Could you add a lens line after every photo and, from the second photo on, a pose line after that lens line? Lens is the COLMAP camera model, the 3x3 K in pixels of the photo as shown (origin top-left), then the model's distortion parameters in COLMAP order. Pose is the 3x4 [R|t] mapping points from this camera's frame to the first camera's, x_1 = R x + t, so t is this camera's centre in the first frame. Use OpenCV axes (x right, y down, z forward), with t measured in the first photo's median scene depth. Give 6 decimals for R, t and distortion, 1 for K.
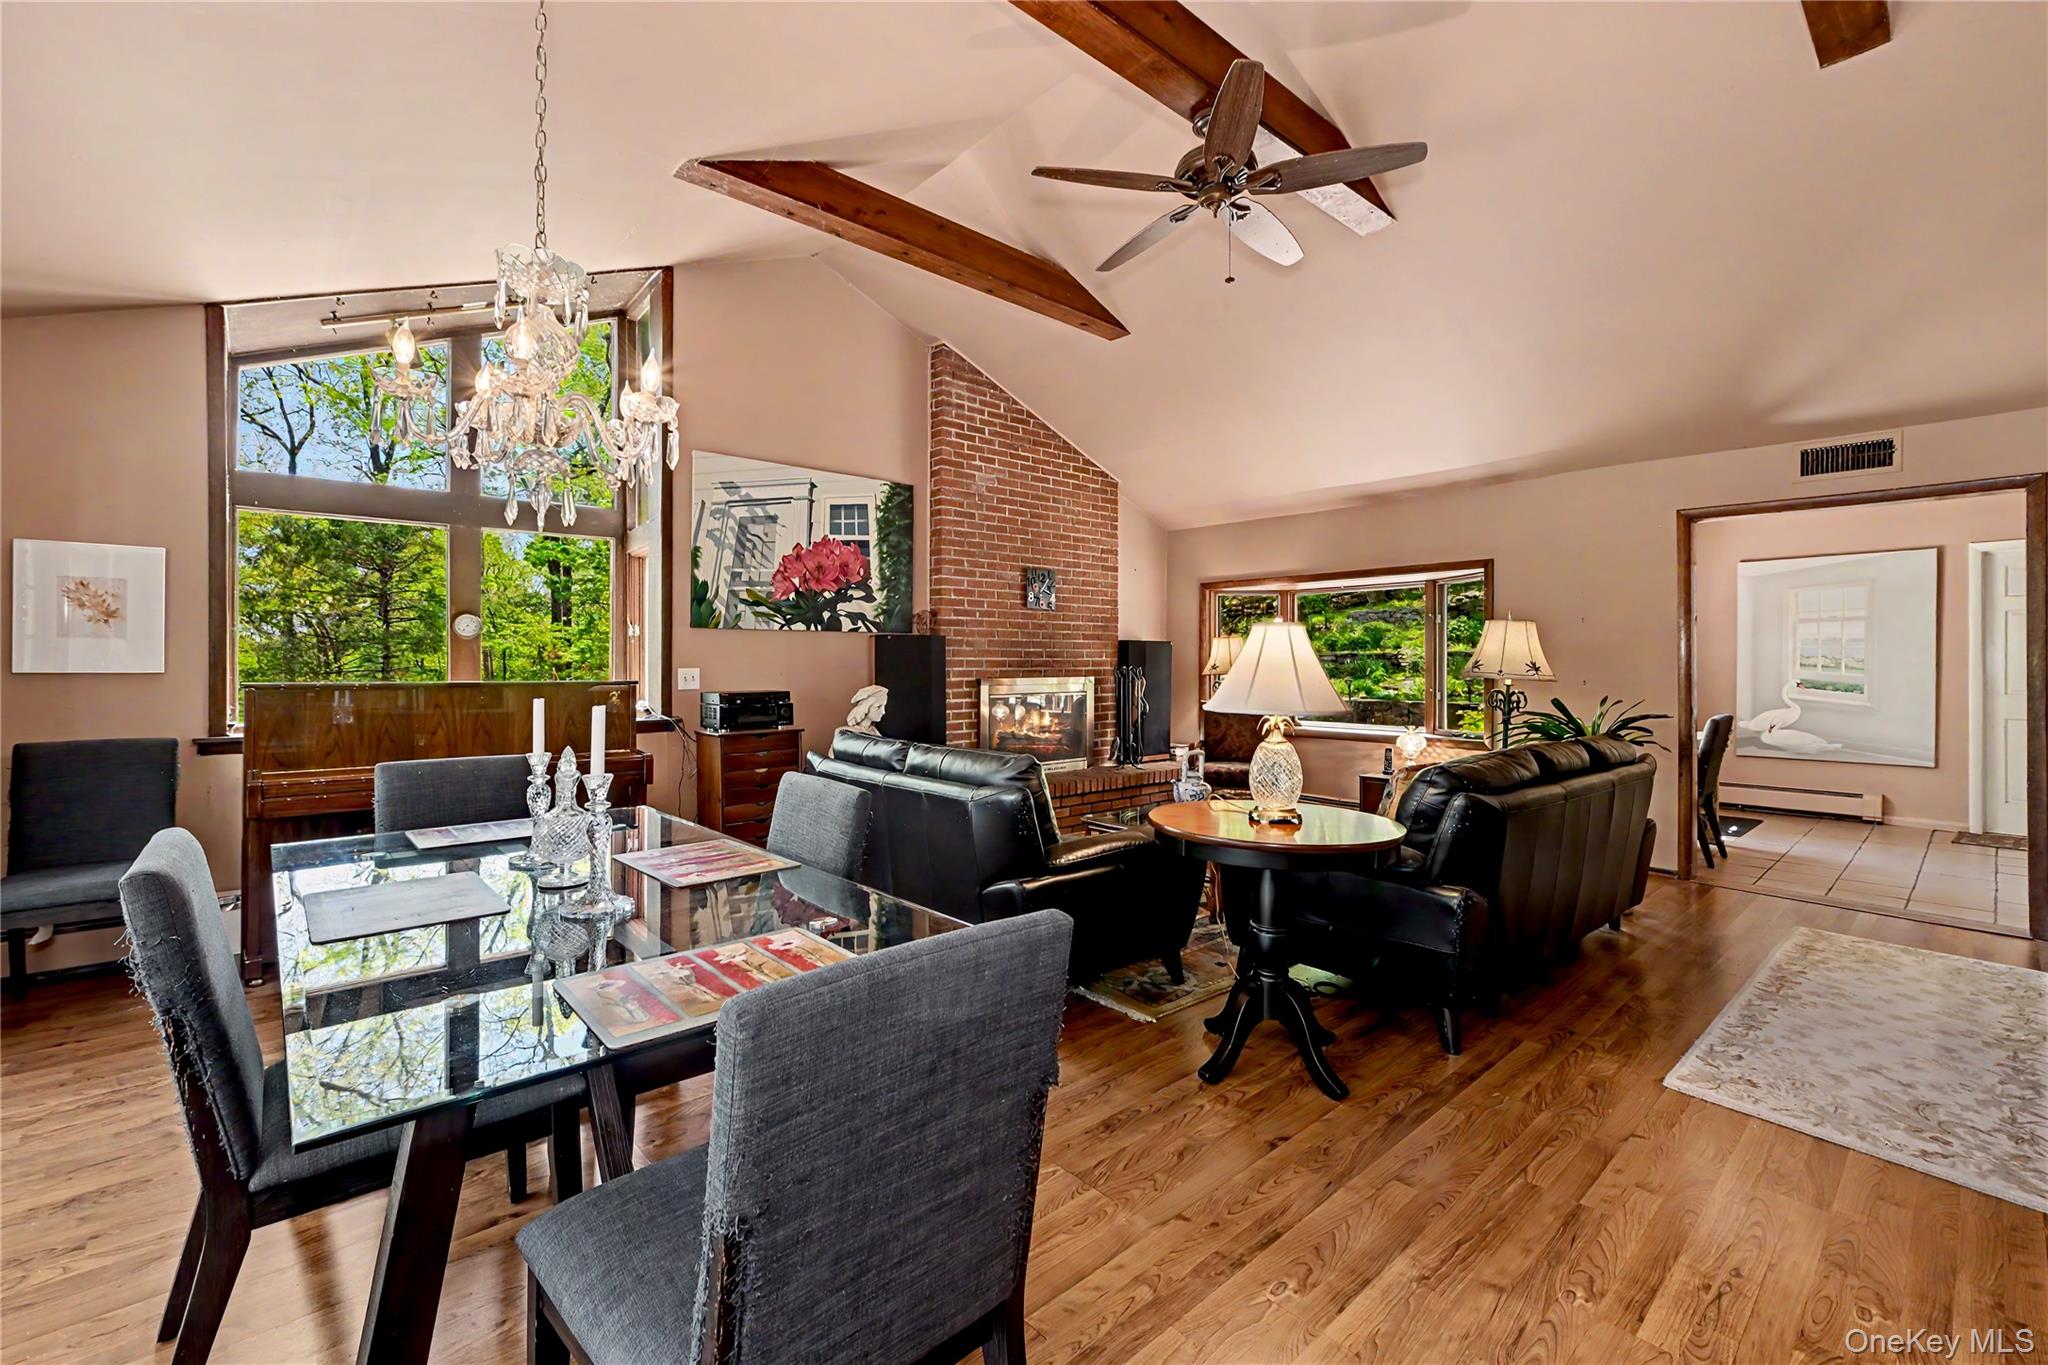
lens RADIAL K [[858.7, 0, 1019.8], [0, 858.7, 671.7], [0, 0, 1]] dist [-0.002199, 0.000658]
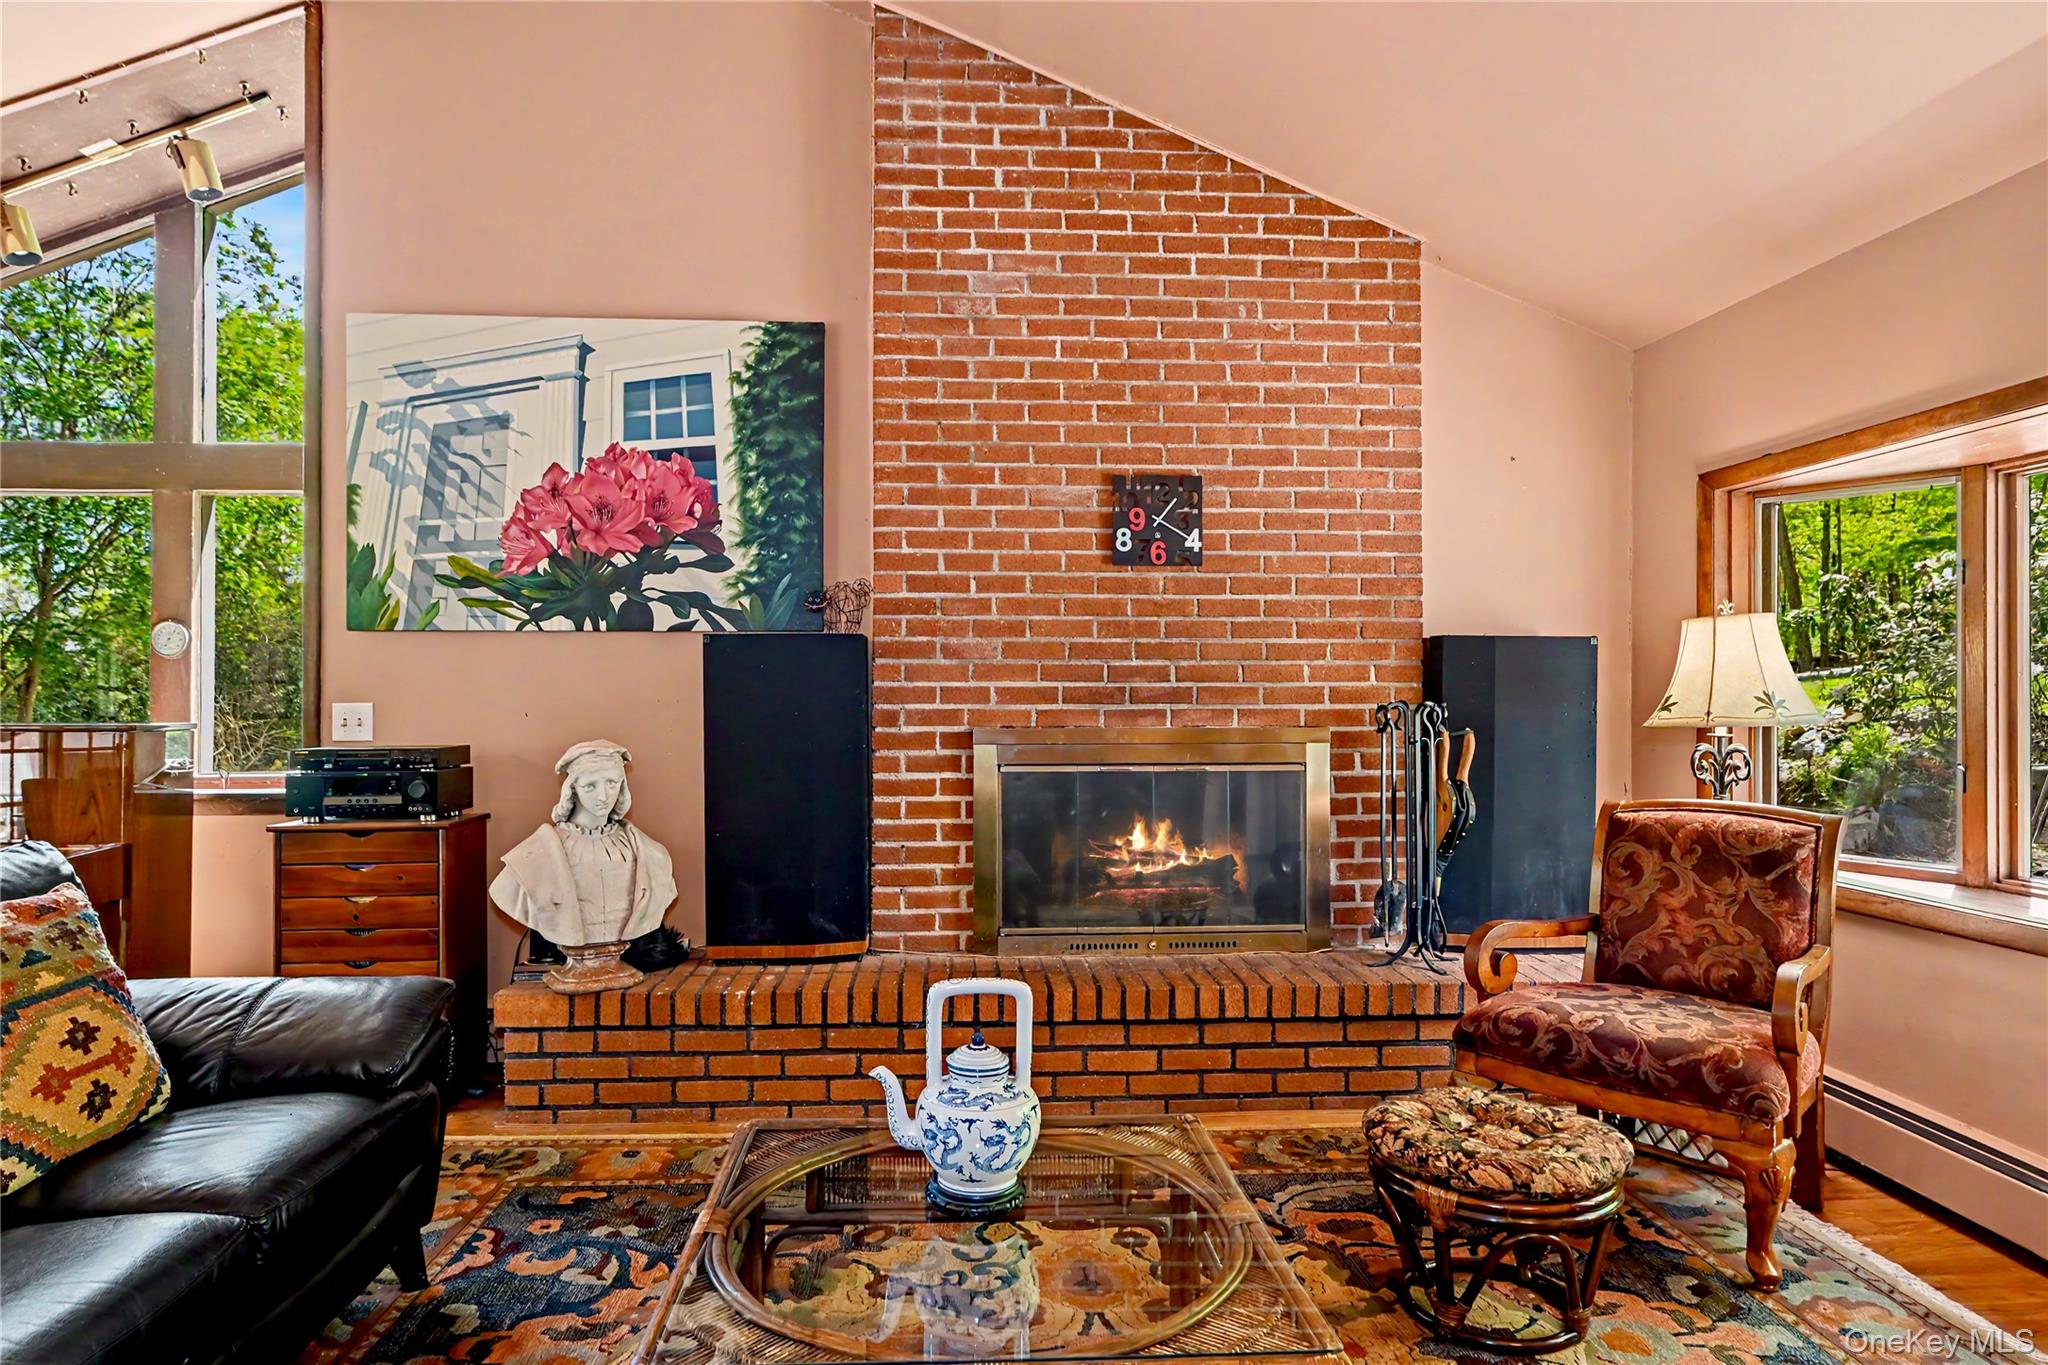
lens RADIAL K [[1242.0, 0, 1026.2], [0, 1242.0, 694.2], [0, 0, 1]] dist [0.007692, 0.001295]
pose [[0.794140, -0.003444, -0.607725, 0.404079], [-0.005966, 0.999892, -0.013463, -0.001404], [0.607705, 0.014317, 0.794034, 0.547605]]
